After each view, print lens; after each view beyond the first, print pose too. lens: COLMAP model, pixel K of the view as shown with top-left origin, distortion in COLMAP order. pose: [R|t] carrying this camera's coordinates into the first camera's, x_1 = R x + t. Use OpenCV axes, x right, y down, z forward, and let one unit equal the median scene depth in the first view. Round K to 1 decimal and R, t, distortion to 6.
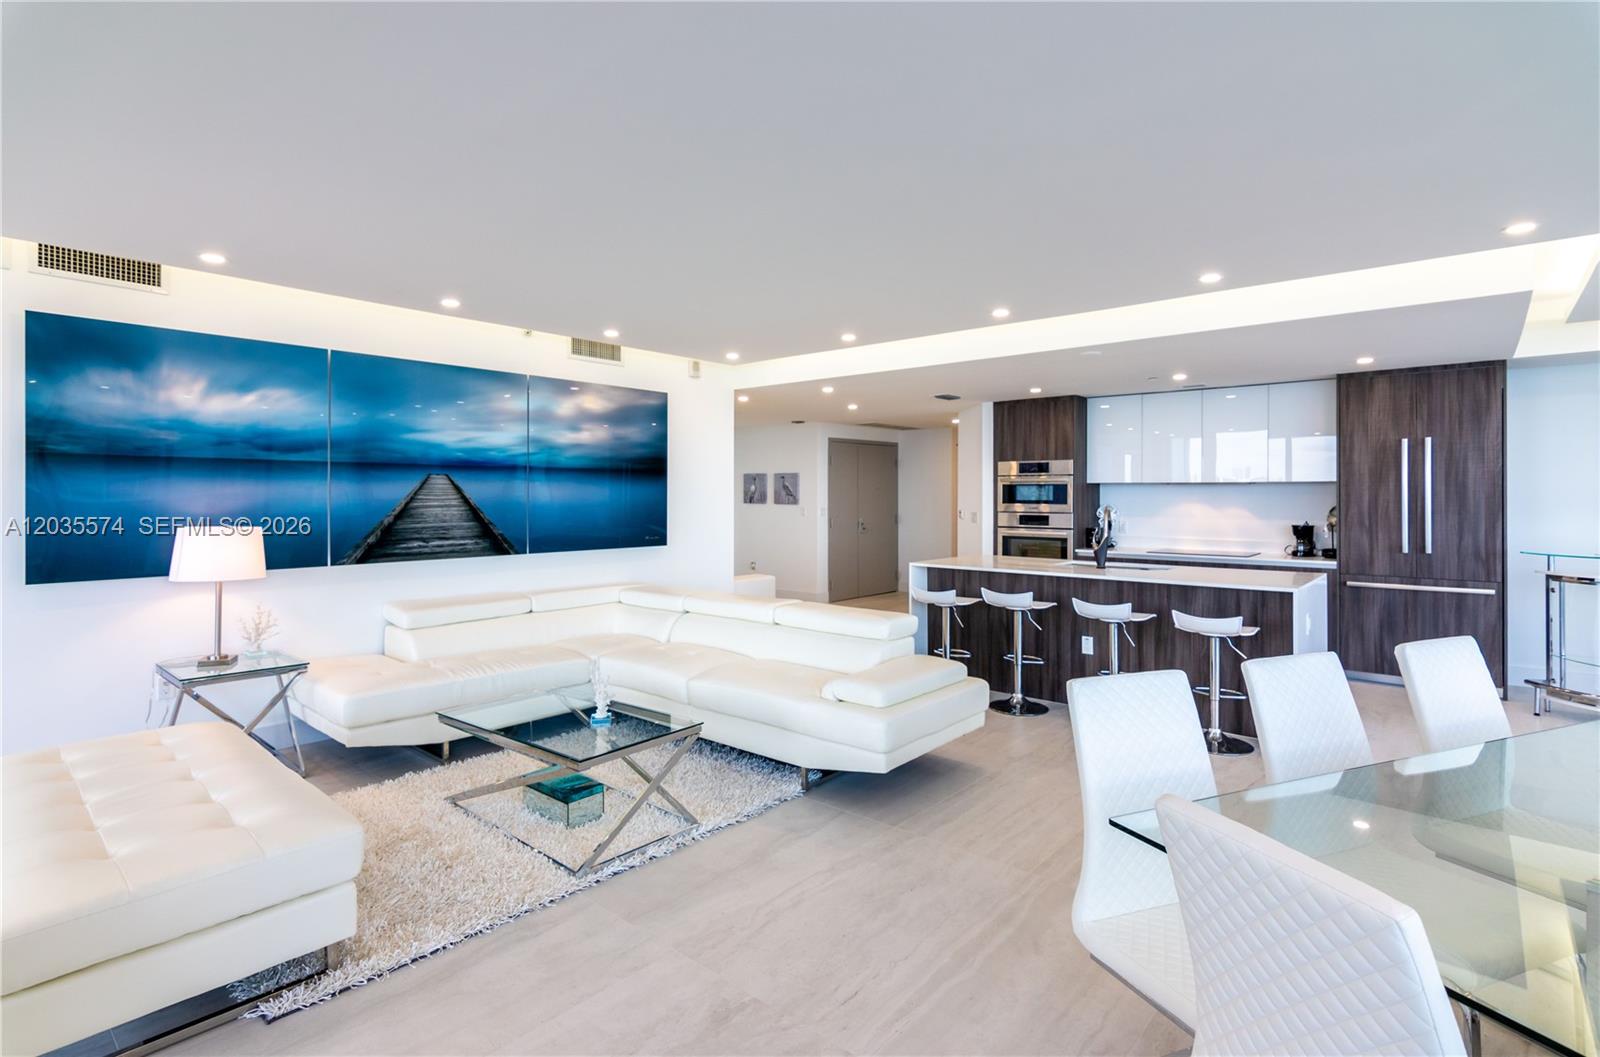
lens RADIAL K [[781.0, 0, 798.2], [0, 781.0, 485.8], [0, 0, 1]] dist [0.002282, -0.000067]
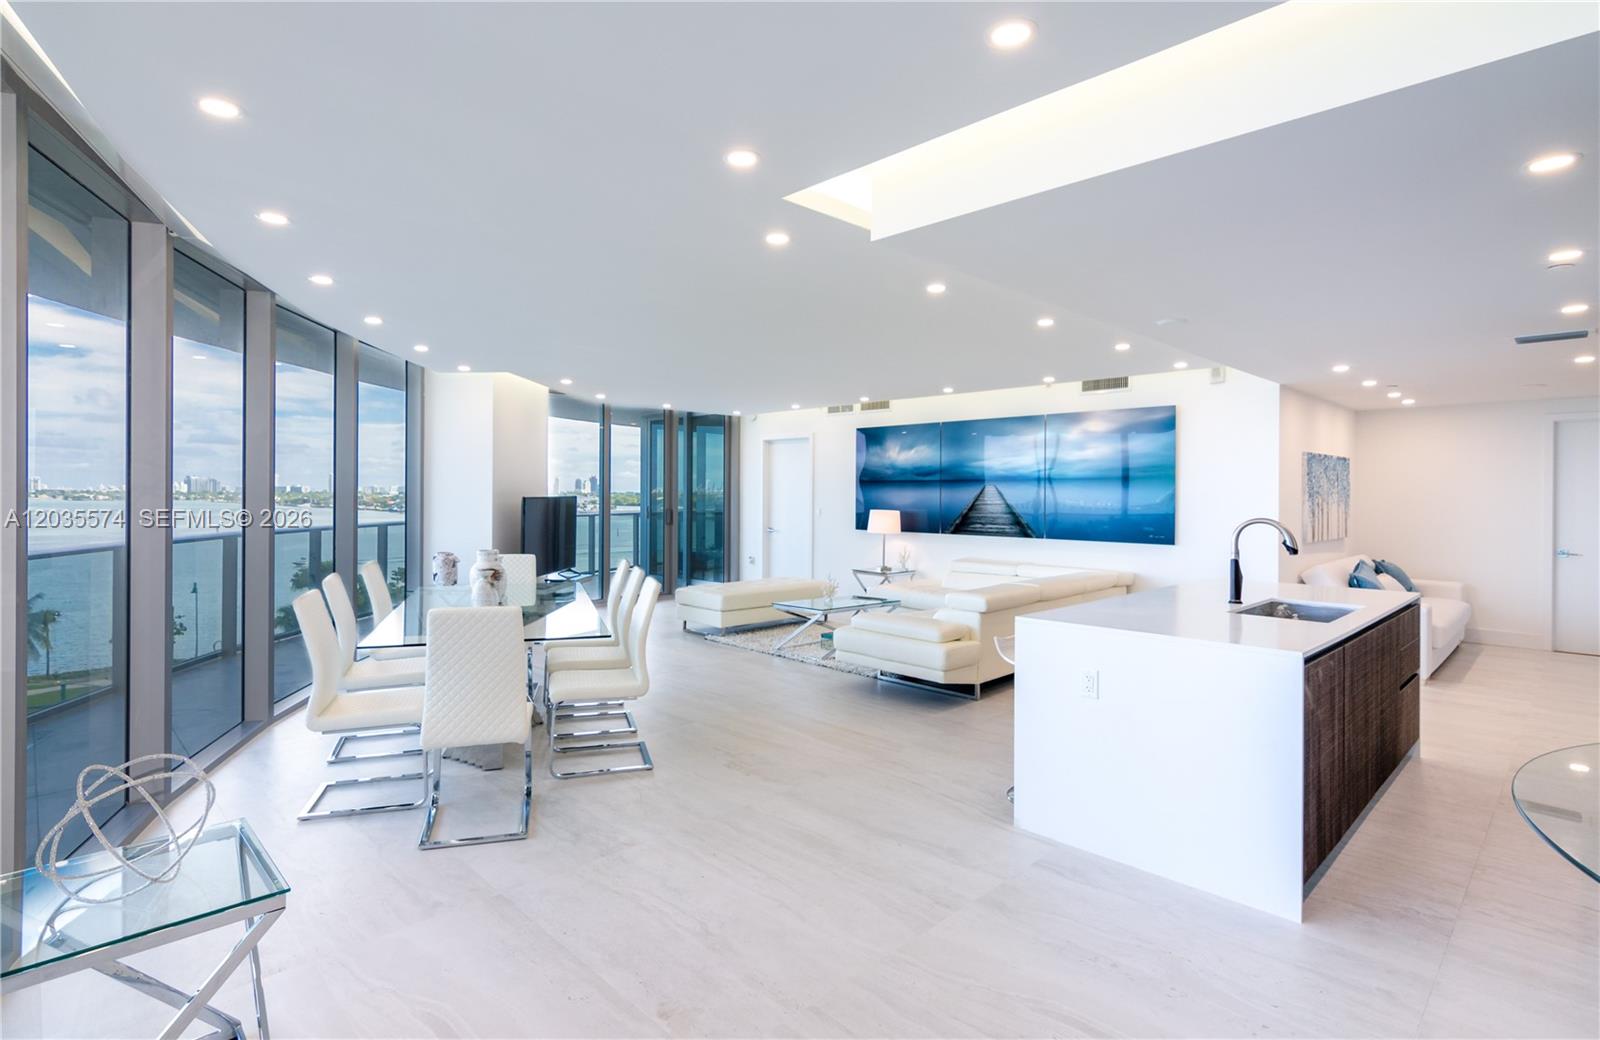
lens RADIAL K [[780.2, 0, 801.0], [0, 780.2, 498.9], [0, 0, 1]] dist [-0.000043, 0.000002]
pose [[-0.078871, -0.000661, -0.996885, 1.169995], [0.001171, 0.999999, -0.000756, 0.014633], [0.996884, -0.001227, -0.078870, 0.689831]]
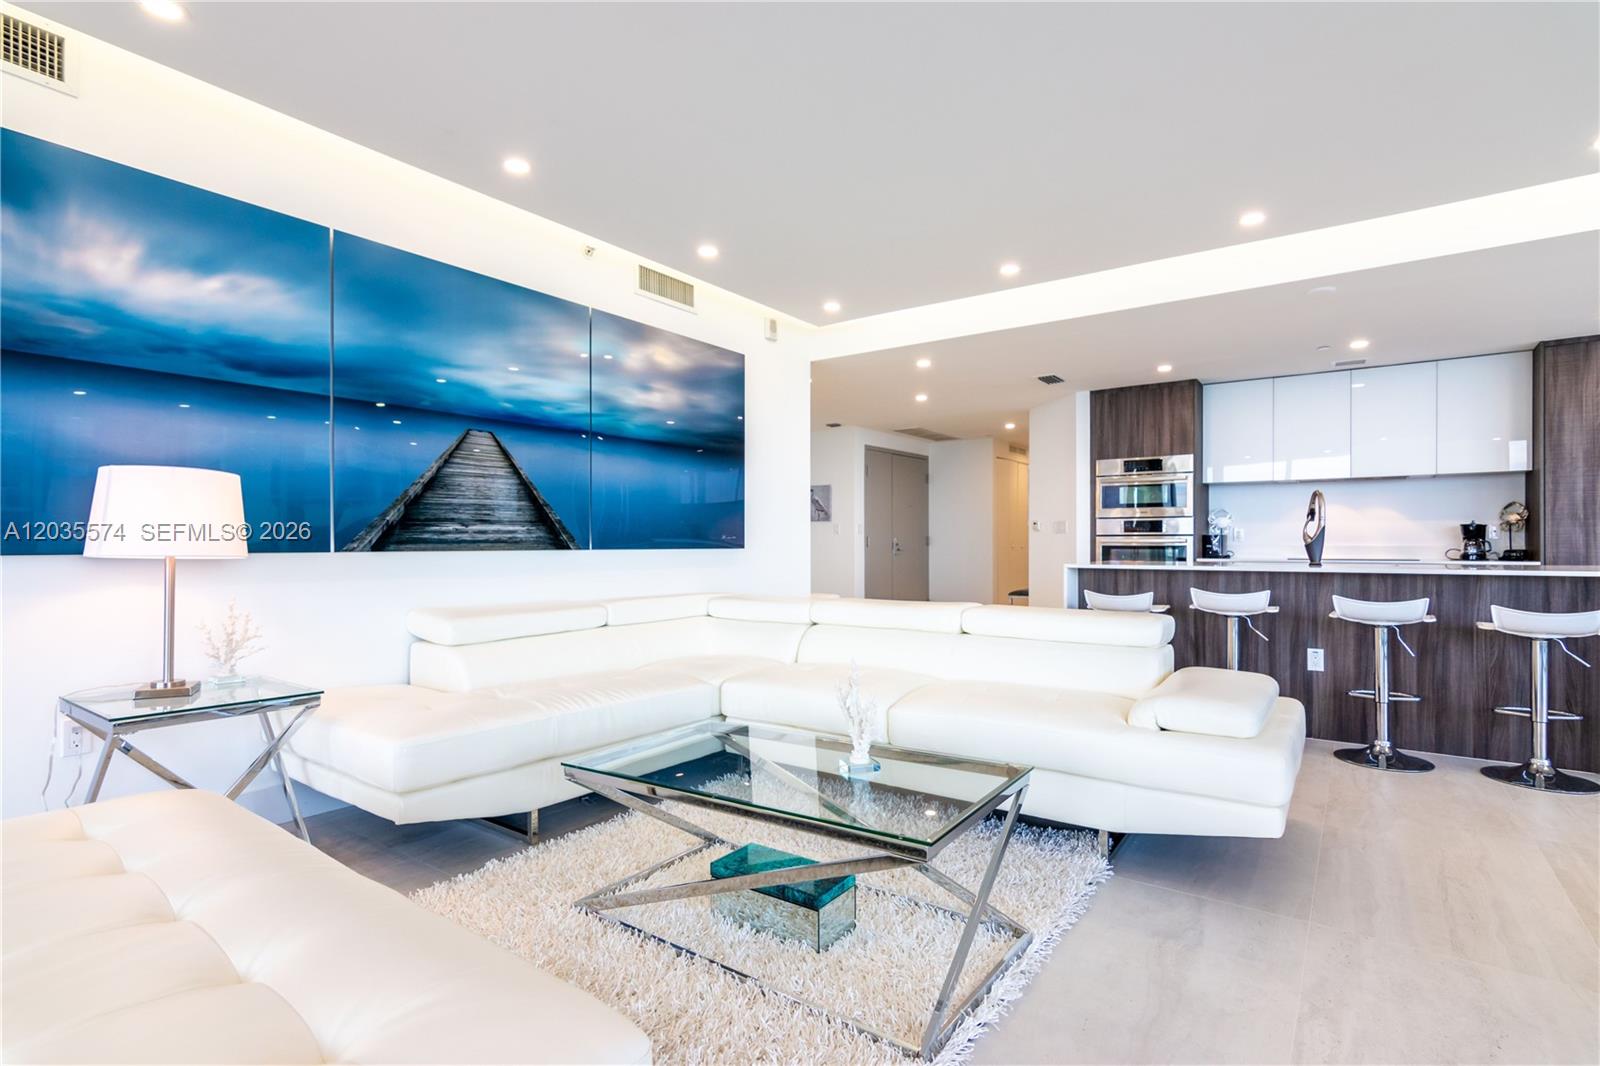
lens RADIAL K [[786.0, 0, 800.0], [0, 786.0, 533.0], [0, 0, 1]] dist [0.002763, 0.001068]
pose [[0.996048, -0.002111, 0.088790, -0.223110], [0.002121, 0.999998, -0.000025, 0.074464], [-0.088789, 0.000213, 0.996050, 0.250696]]
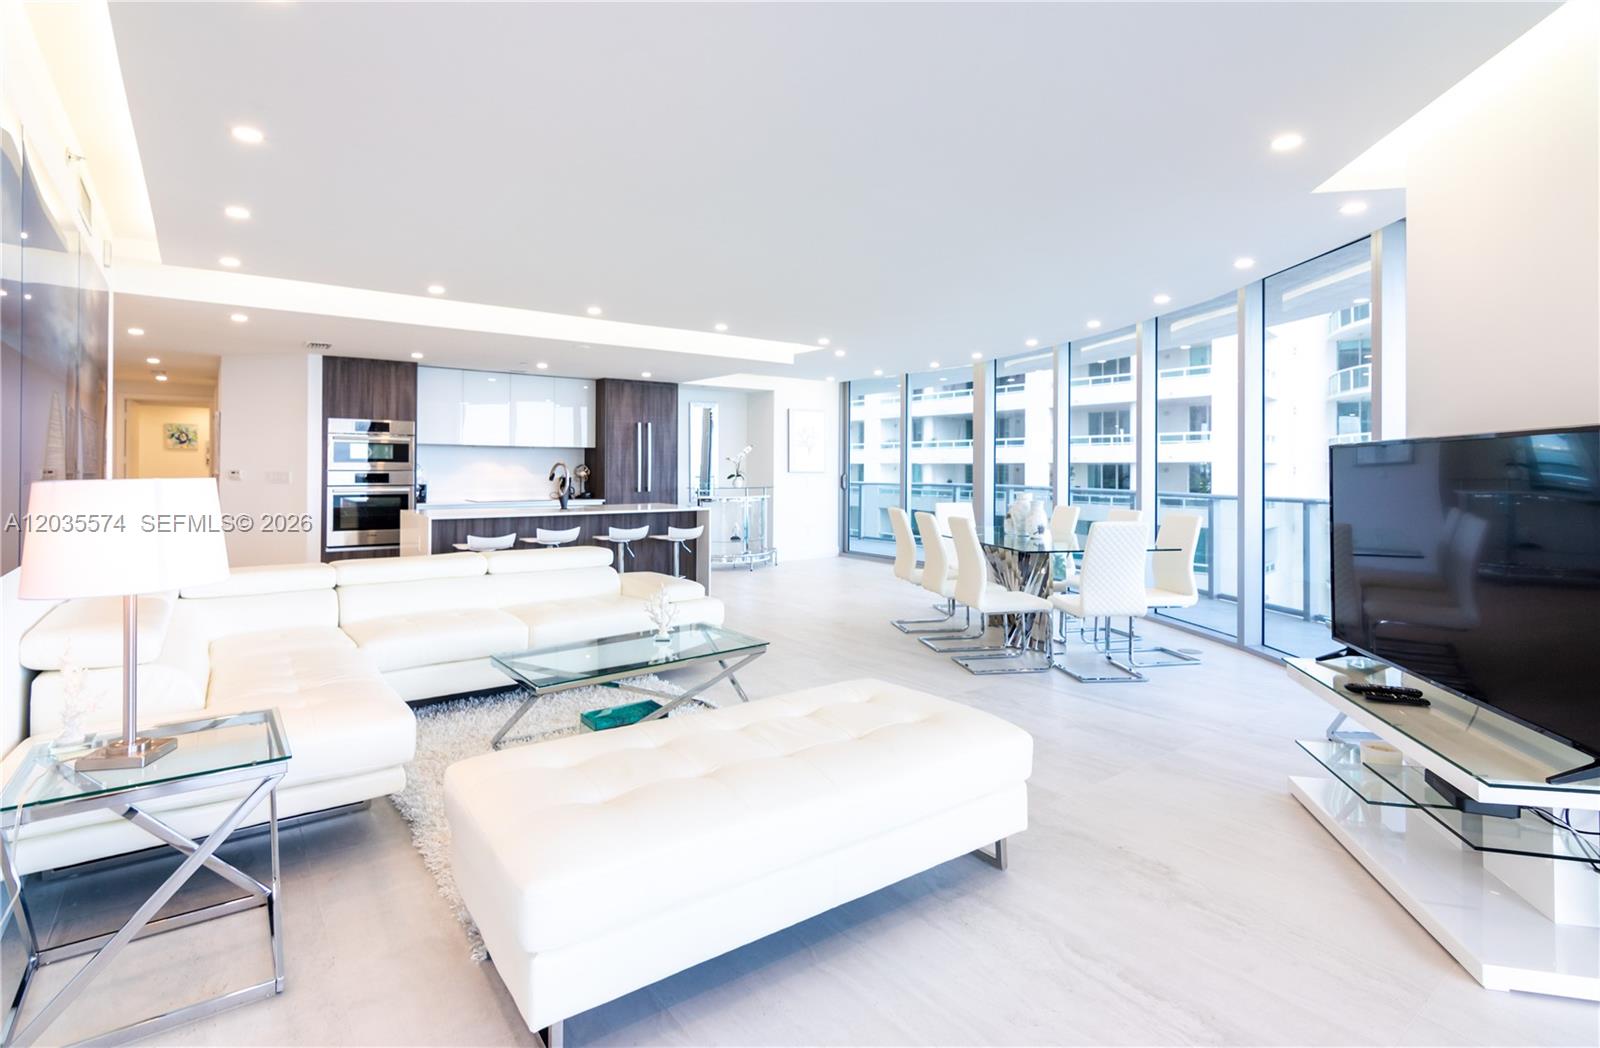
lens RADIAL K [[773.8, 0, 798.6], [0, 773.8, 463.5], [0, 0, 1]] dist [0.000333, 0.000022]
pose [[0.212159, 0.005263, 0.977221, -0.836102], [-0.015497, 0.999878, -0.002020, 0.027121], [-0.977112, -0.014716, 0.212215, 0.352358]]
